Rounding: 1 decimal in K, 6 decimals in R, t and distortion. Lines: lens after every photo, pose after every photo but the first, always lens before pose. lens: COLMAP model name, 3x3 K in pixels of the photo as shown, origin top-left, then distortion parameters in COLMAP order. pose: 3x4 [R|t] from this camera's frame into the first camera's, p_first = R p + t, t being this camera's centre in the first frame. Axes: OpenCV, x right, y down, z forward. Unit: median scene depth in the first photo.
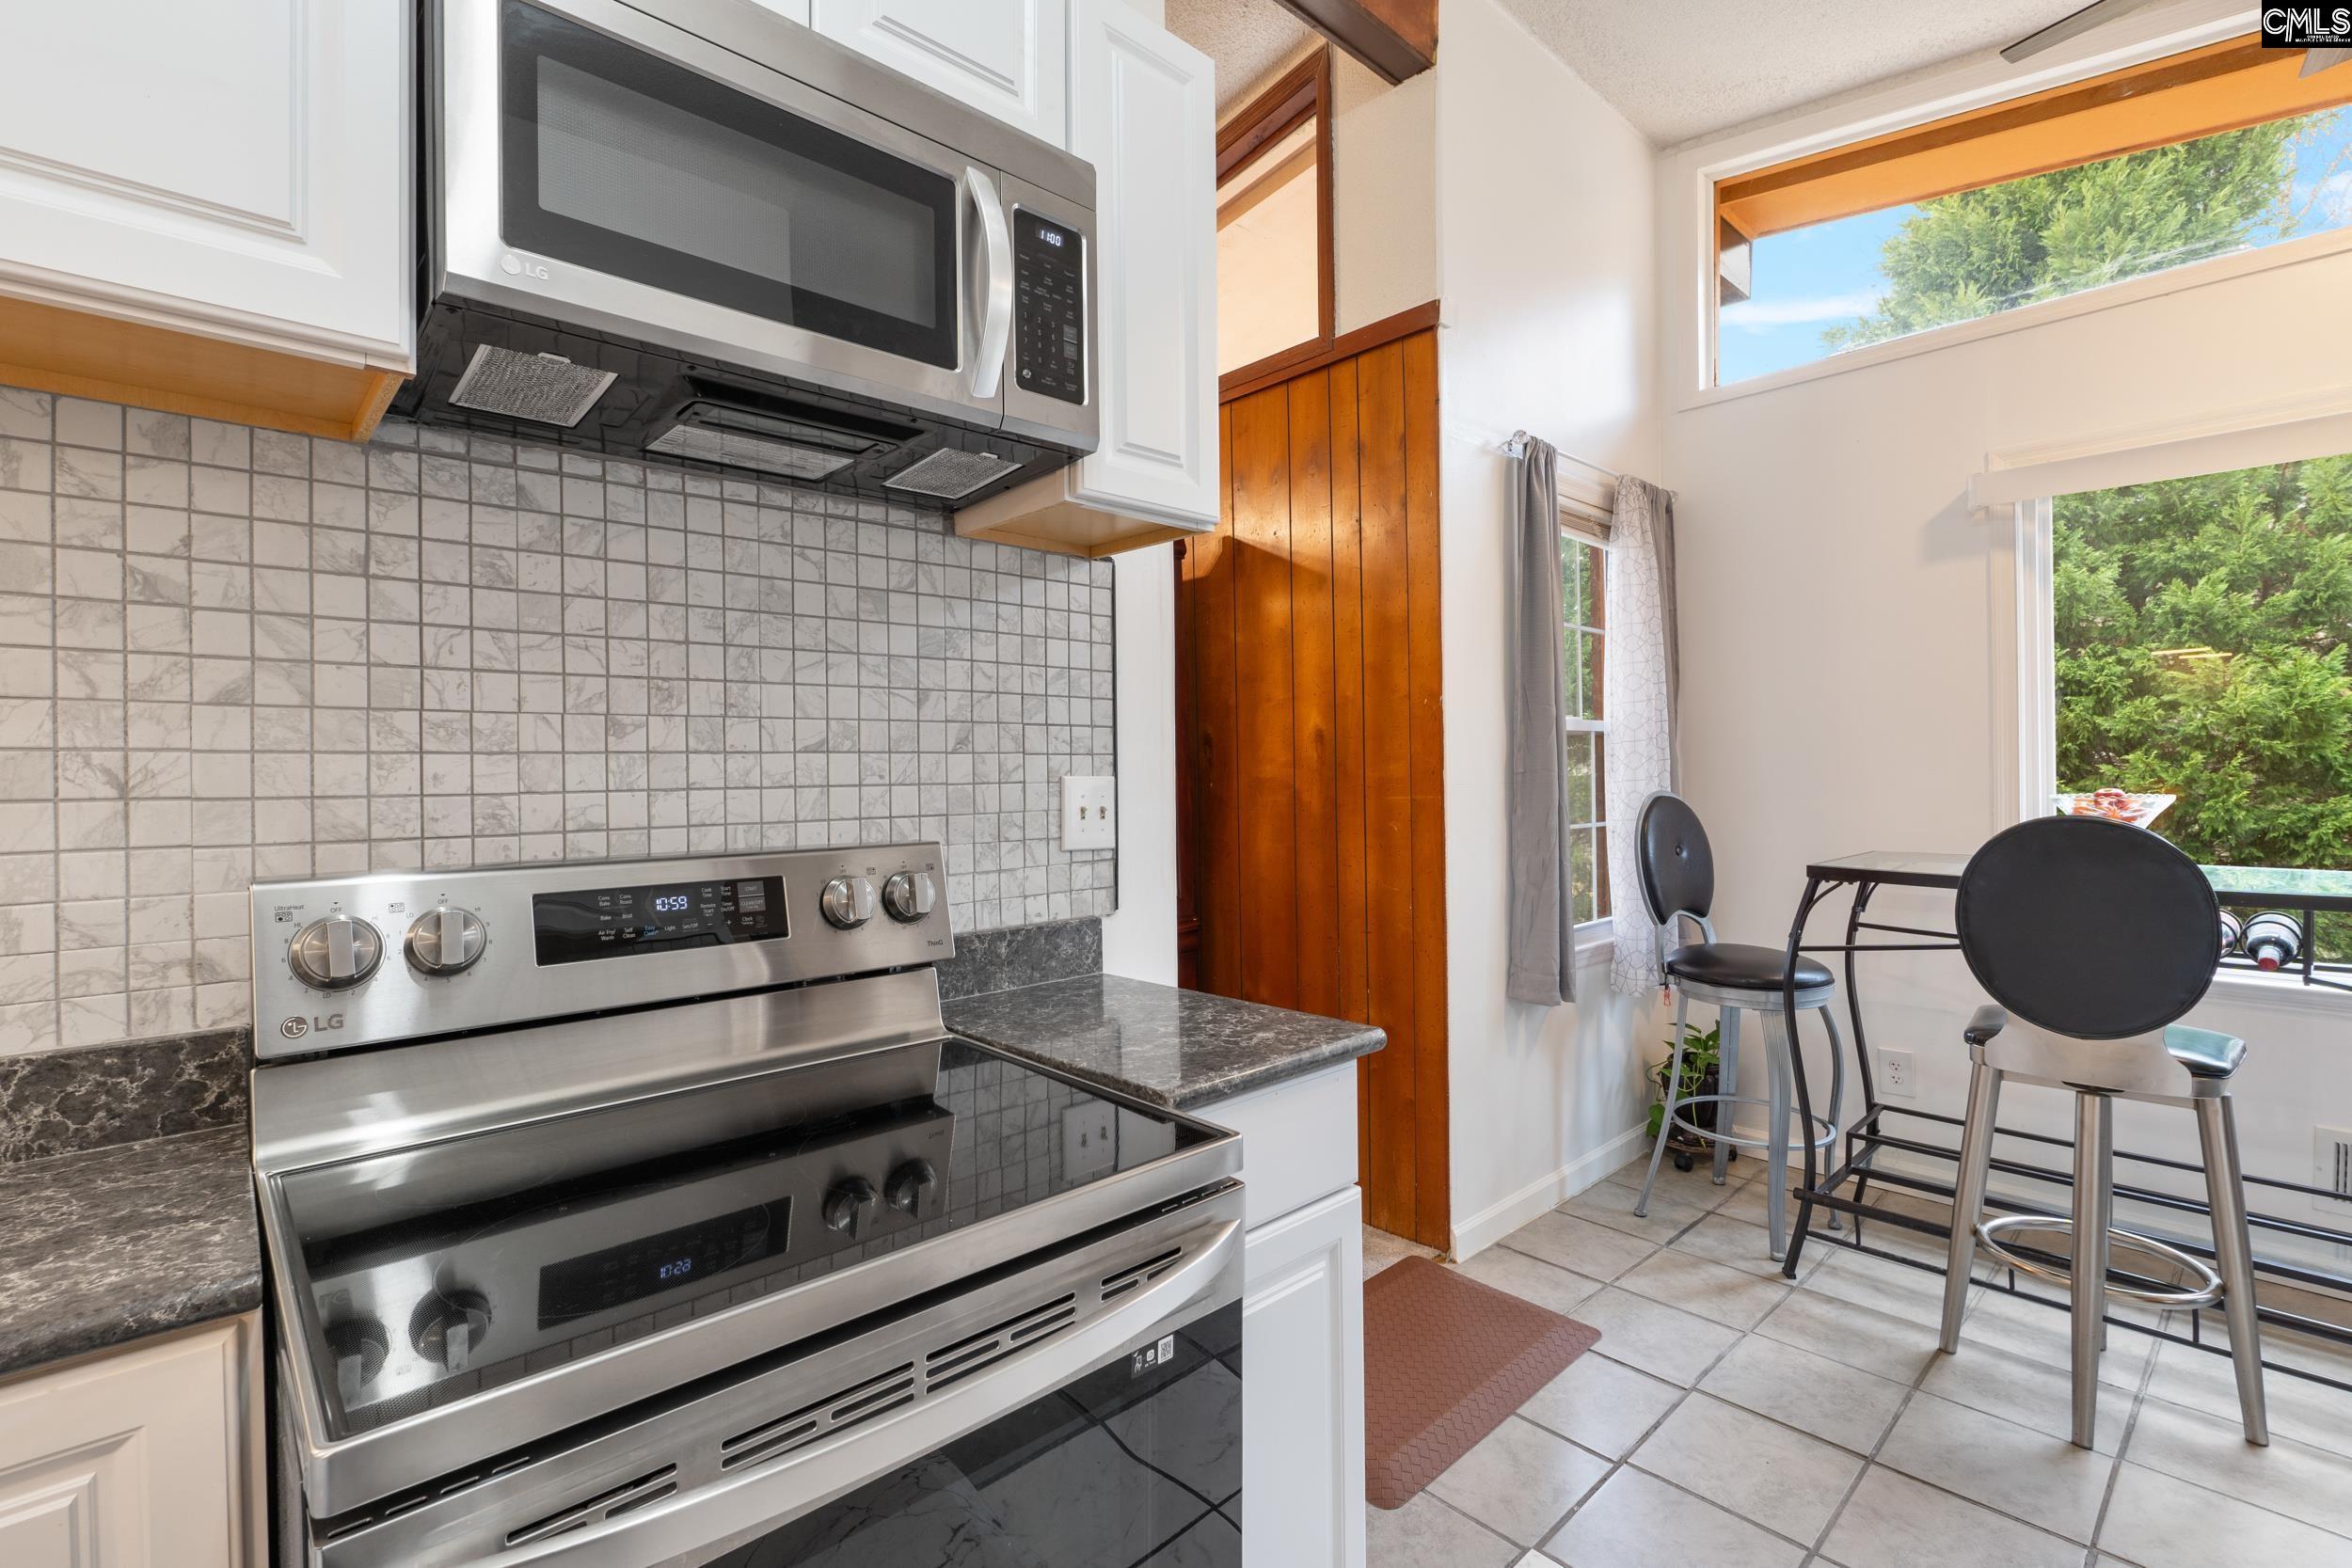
lens RADIAL K [[1073.5, 0, 1172.9], [0, 1073.5, 775.1], [0, 0, 1]] dist [-0.010315, -0.000382]
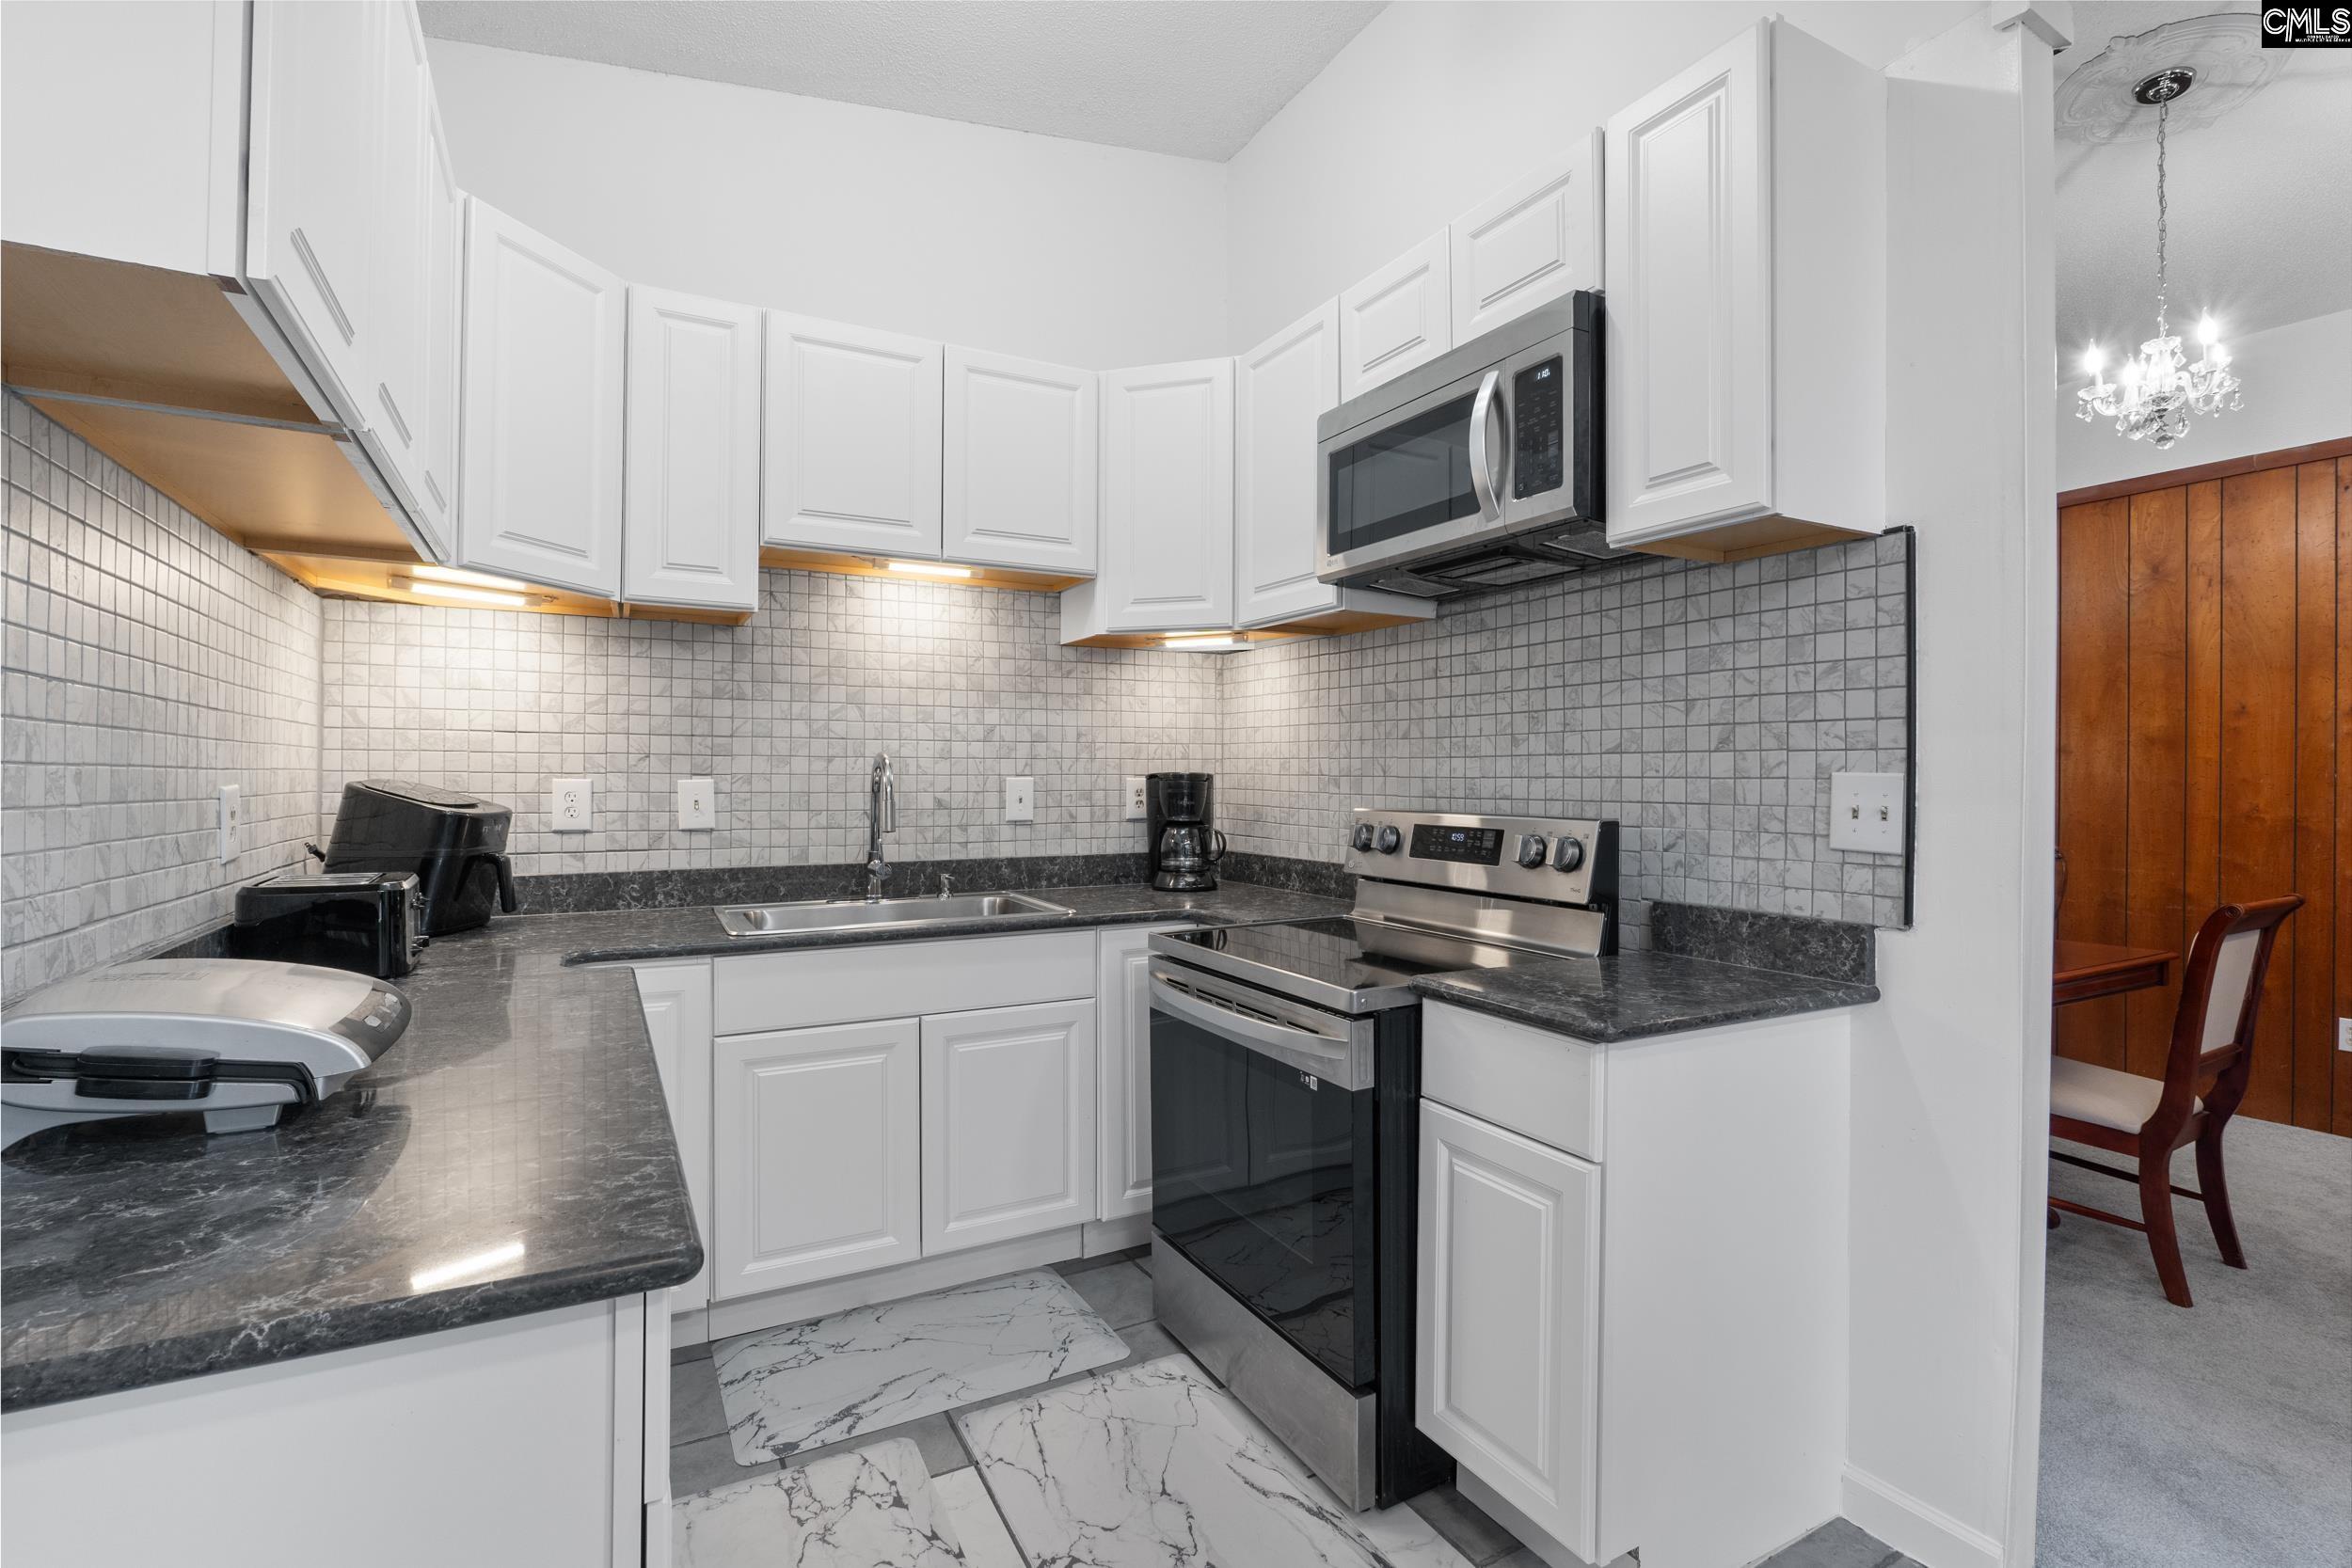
lens RADIAL K [[1073.5, 0, 1172.9], [0, 1073.5, 775.1], [0, 0, 1]] dist [-0.010315, -0.000382]
pose [[-0.256592, 0.009797, -0.966470, 1.095542], [-0.005077, 0.999921, 0.011484, -0.005324], [0.966507, 0.007853, -0.256522, 0.742736]]
